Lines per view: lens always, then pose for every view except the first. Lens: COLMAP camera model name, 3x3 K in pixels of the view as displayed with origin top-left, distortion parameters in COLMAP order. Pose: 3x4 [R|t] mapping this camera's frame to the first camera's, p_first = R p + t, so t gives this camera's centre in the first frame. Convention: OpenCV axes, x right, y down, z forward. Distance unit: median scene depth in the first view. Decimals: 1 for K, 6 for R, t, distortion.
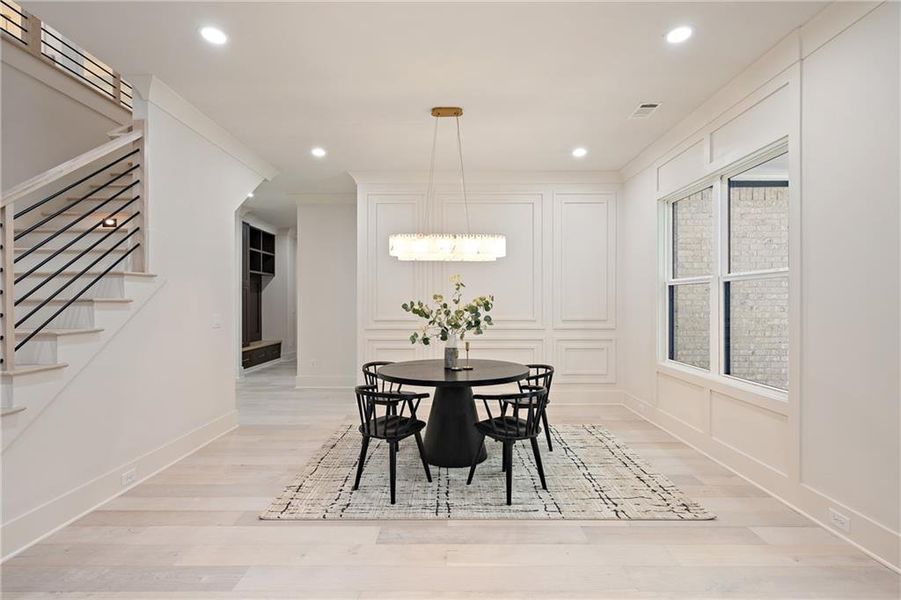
lens RADIAL K [[353.8, 0, 450.5], [0, 353.8, 300.0], [0, 0, 1]] dist [0.000381, 0.000256]
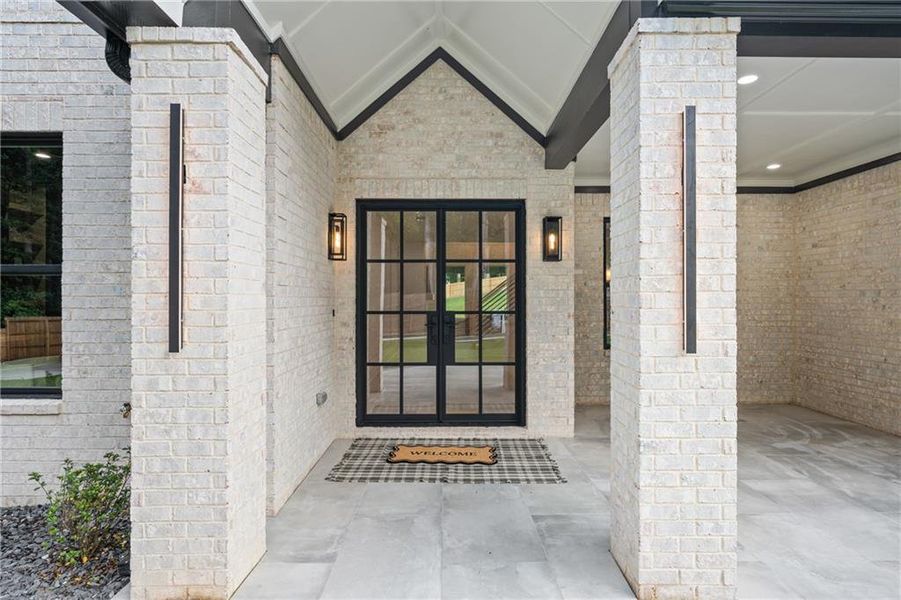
lens RADIAL K [[479.6, 0, 450.5], [0, 479.6, 300.0], [0, 0, 1]] dist [0.001080, 0.000344]
pose [[0.010722, 0.001375, -0.999942, 1.996027], [-0.000665, 0.999999, 0.001368, 0.004702], [0.999942, 0.000651, 0.010723, -0.056641]]
